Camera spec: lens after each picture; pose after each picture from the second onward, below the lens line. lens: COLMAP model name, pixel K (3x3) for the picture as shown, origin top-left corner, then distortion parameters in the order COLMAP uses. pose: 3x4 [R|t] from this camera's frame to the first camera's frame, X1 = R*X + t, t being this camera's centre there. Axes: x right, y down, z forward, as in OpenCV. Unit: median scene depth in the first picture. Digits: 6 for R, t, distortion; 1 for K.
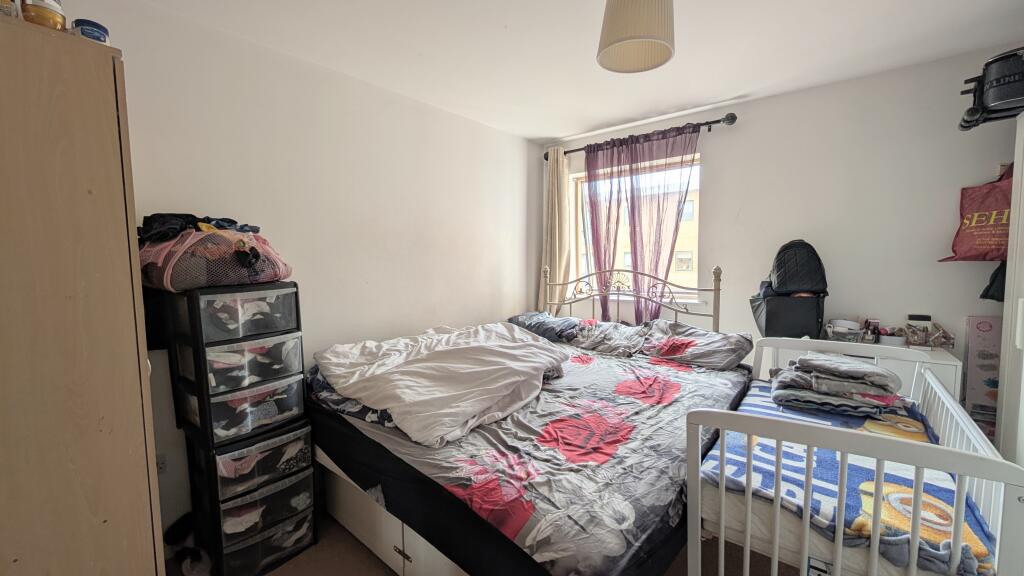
lens RADIAL K [[388.8, 0, 511.0], [0, 388.8, 288.1], [0, 0, 1]] dist [-0.000452, -0.000302]
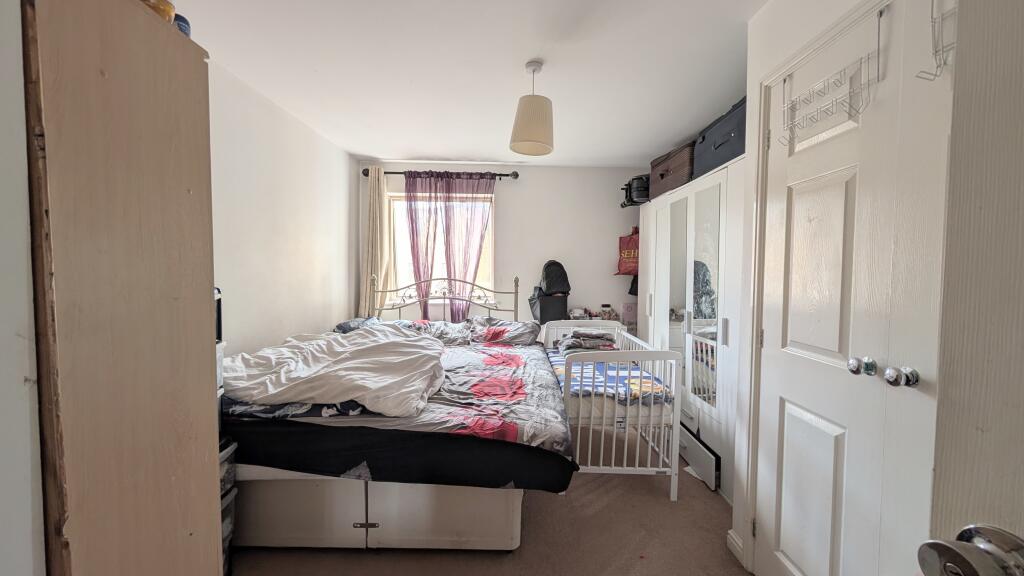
lens RADIAL K [[388.8, 0, 512.5], [0, 388.8, 287.7], [0, 0, 1]] dist [-0.000452, -0.000302]
pose [[0.764366, -0.006914, 0.644745, -0.502250], [0.024897, 0.999513, -0.018797, 0.016152], [-0.644301, 0.030420, 0.764167, -0.121250]]
